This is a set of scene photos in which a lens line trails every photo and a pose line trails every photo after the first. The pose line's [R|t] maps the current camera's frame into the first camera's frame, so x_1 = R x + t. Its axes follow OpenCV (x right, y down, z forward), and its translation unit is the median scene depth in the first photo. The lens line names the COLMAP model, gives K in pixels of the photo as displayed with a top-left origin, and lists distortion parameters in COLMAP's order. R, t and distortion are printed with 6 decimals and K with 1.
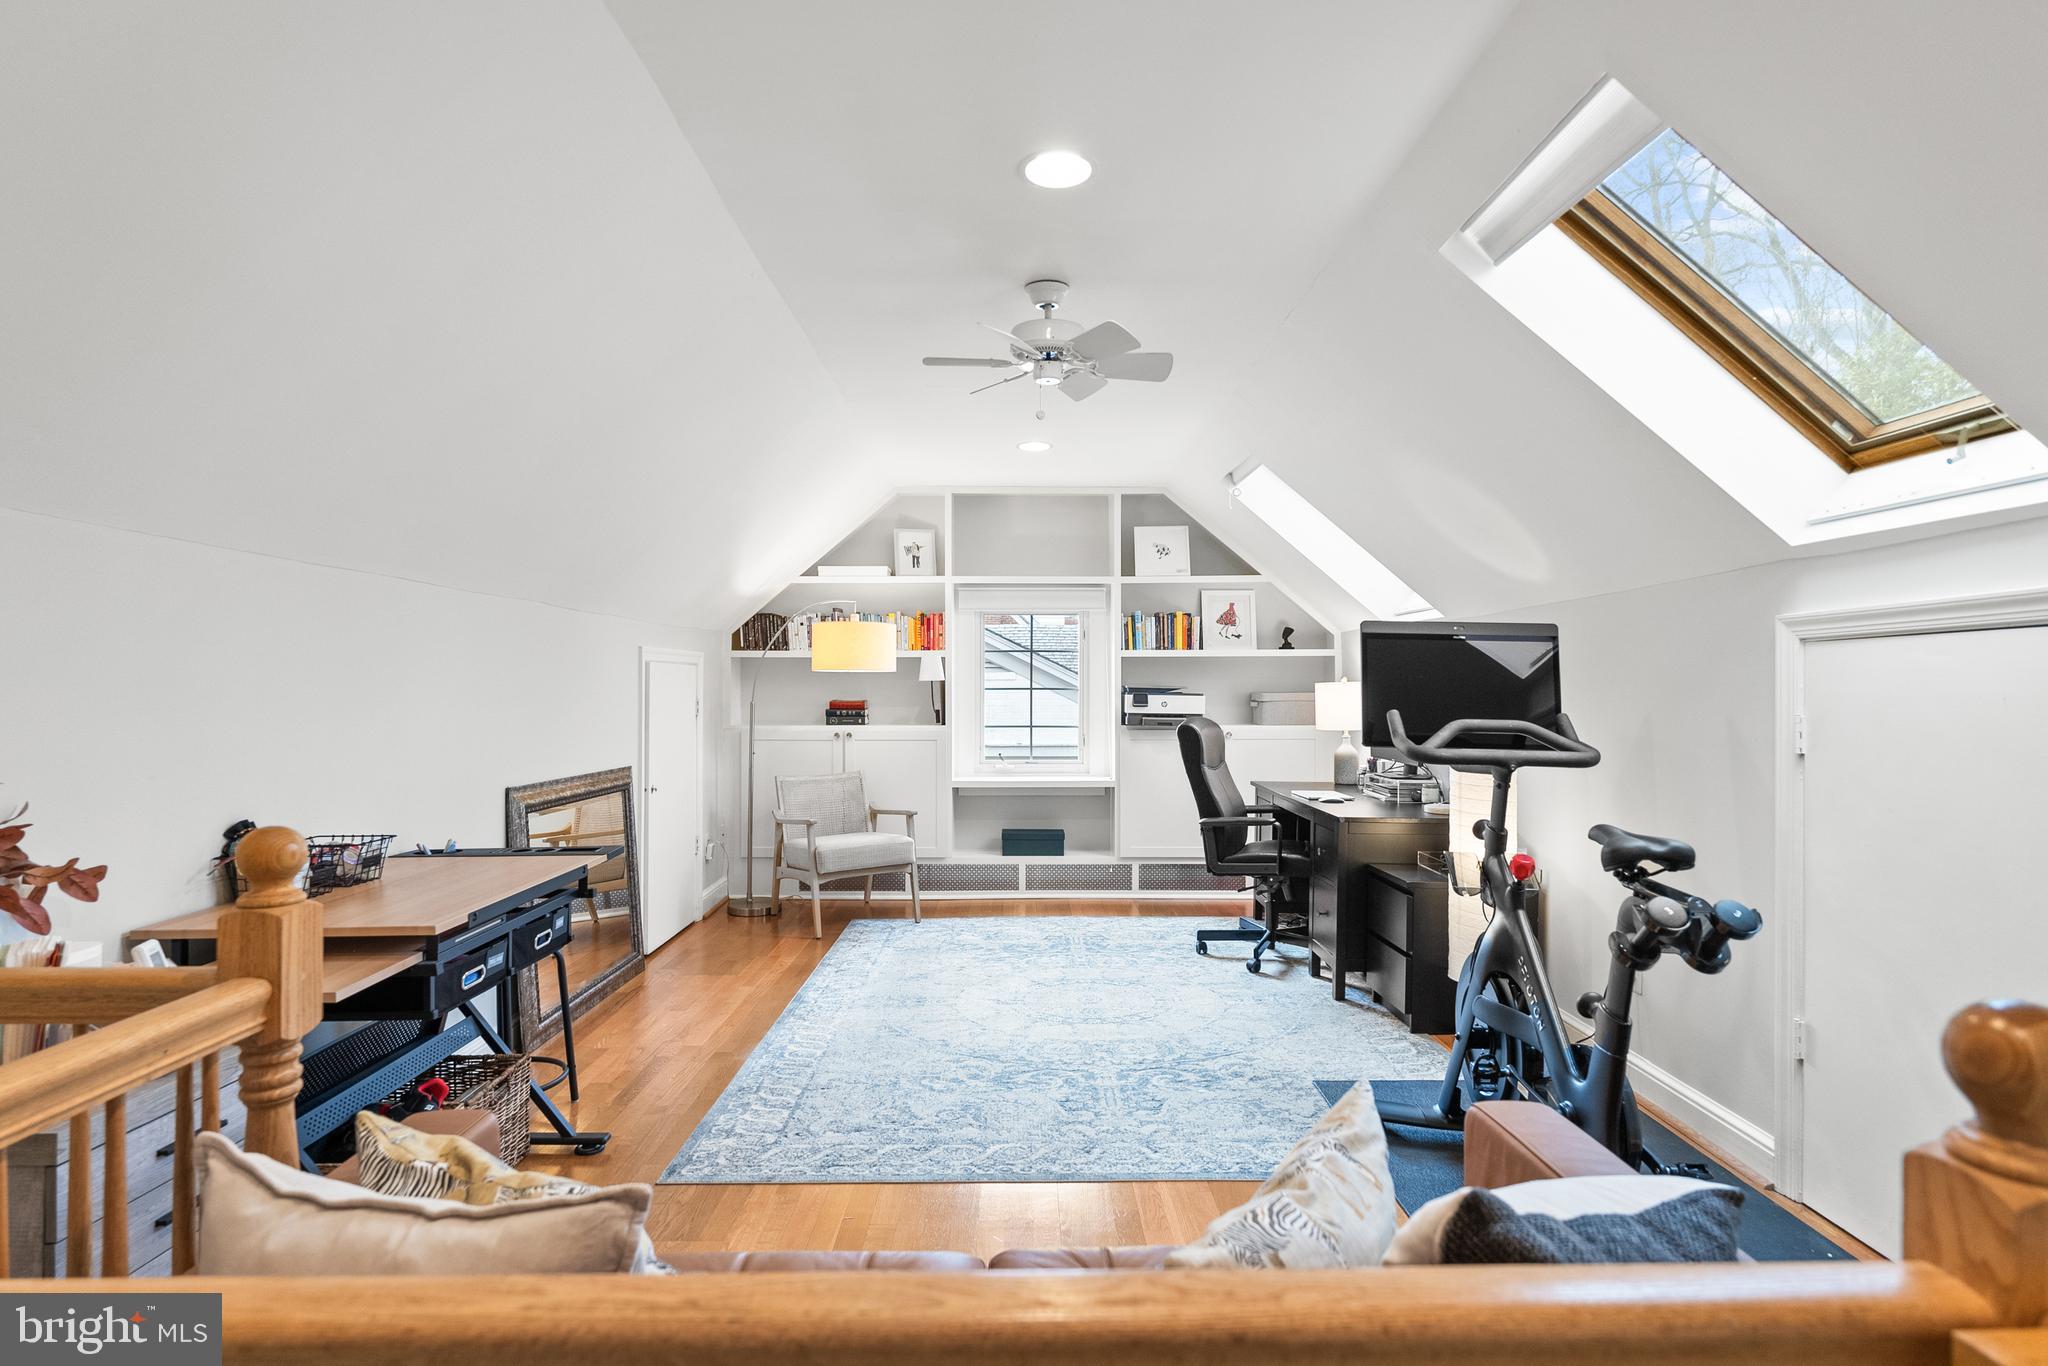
lens RADIAL K [[1047.8, 0, 1024.6], [0, 1047.8, 684.5], [0, 0, 1]] dist [0.000117, 0.000010]
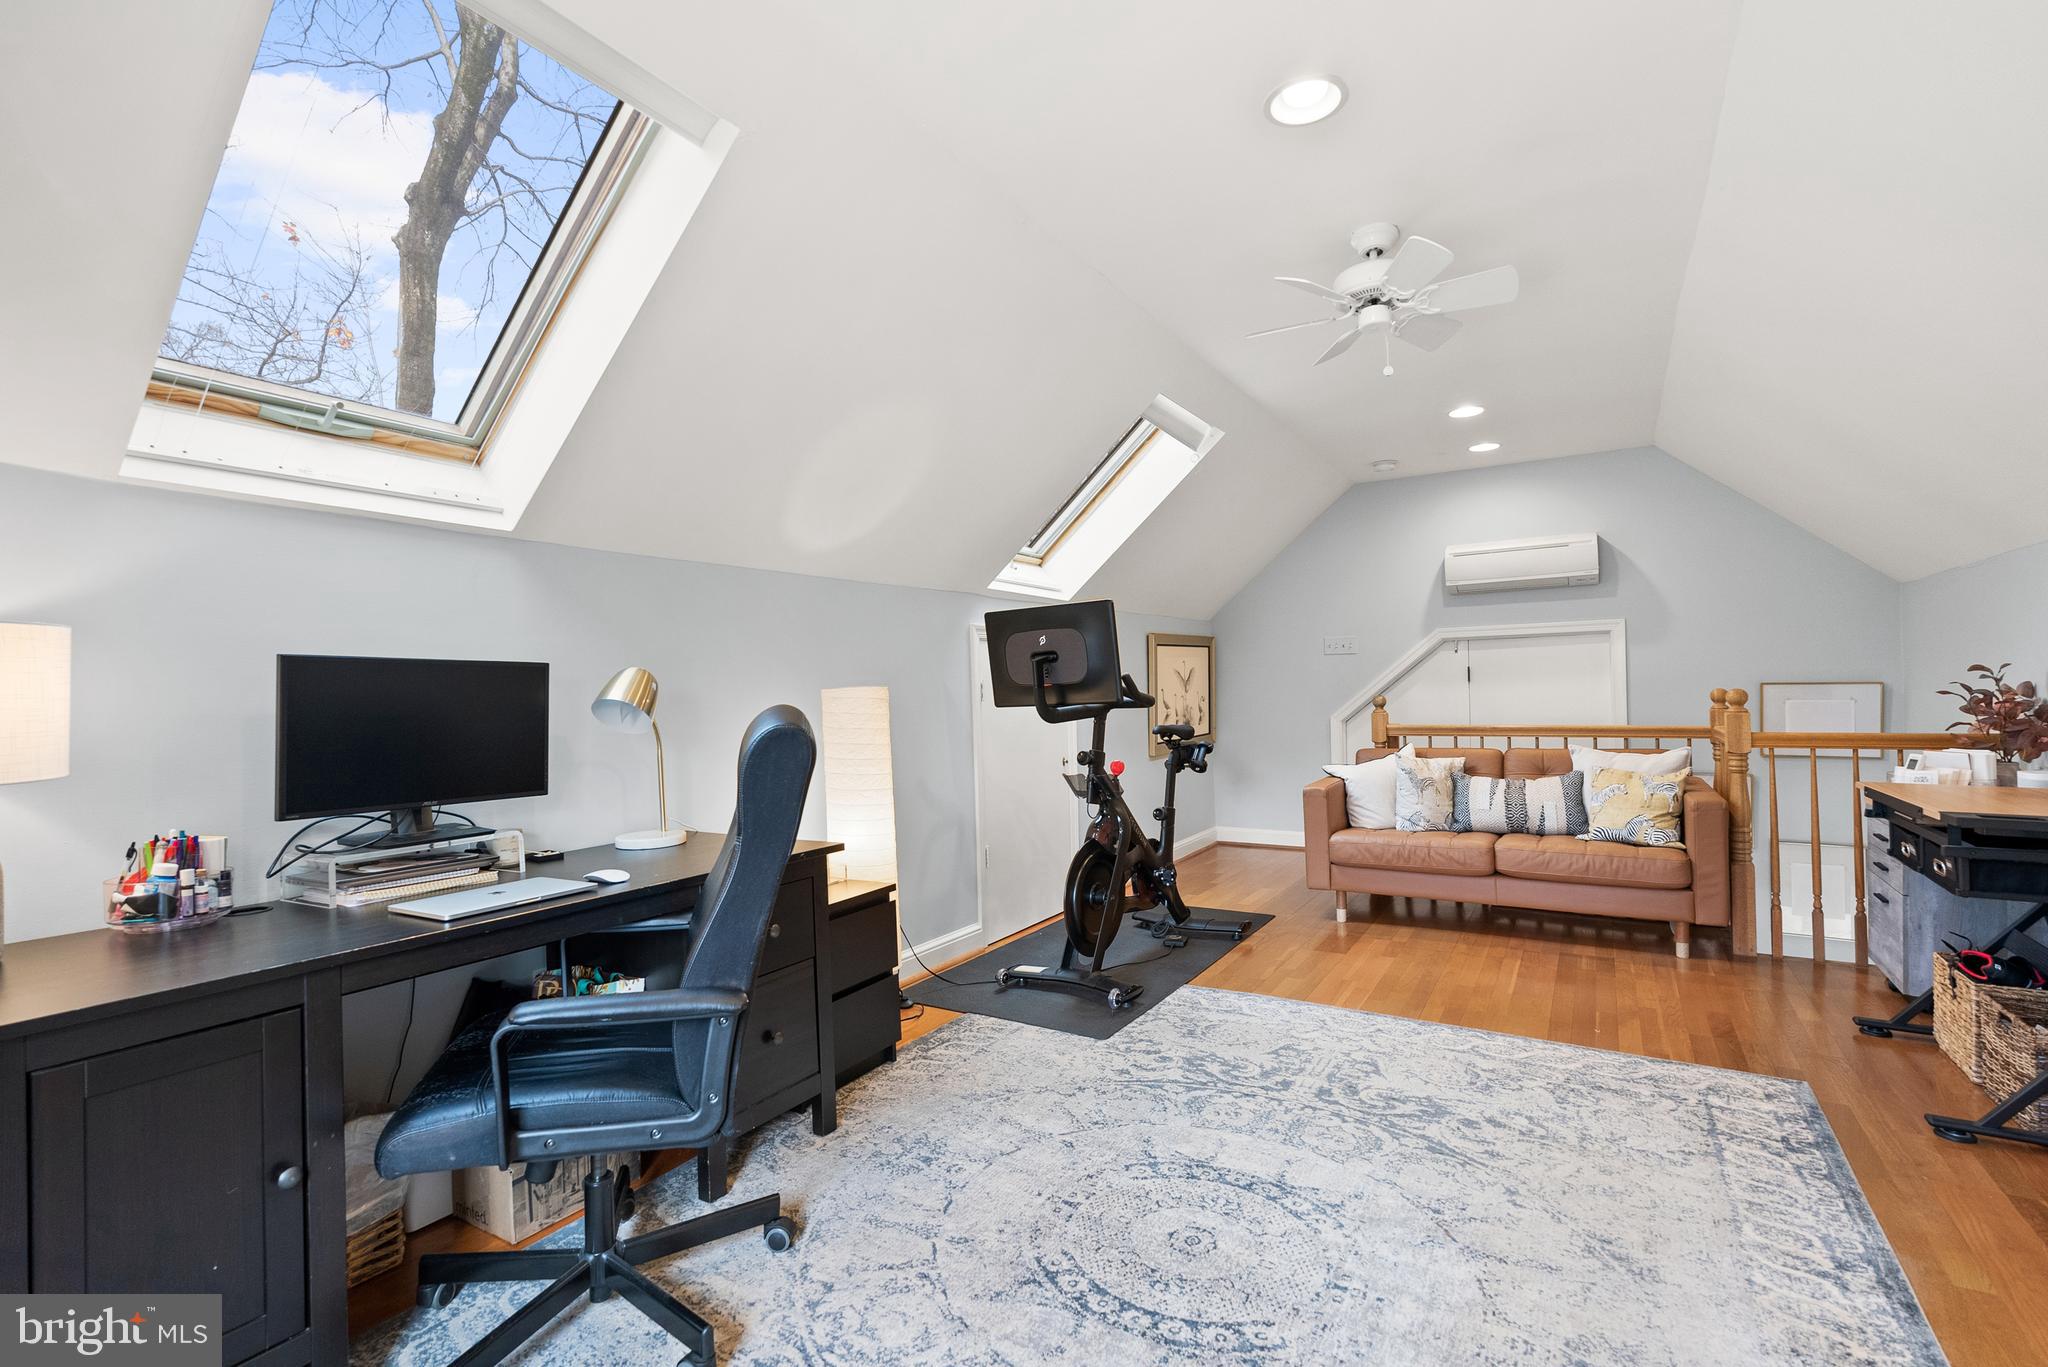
lens RADIAL K [[922.2, 0, 1019.8], [0, 922.2, 684.7], [0, 0, 1]] dist [-0.012566, -0.000523]
pose [[-0.845063, 0.020911, 0.534258, -0.138196], [0.020927, 0.999763, -0.006030, 0.037621], [-0.534257, 0.006085, -0.845300, 1.777509]]
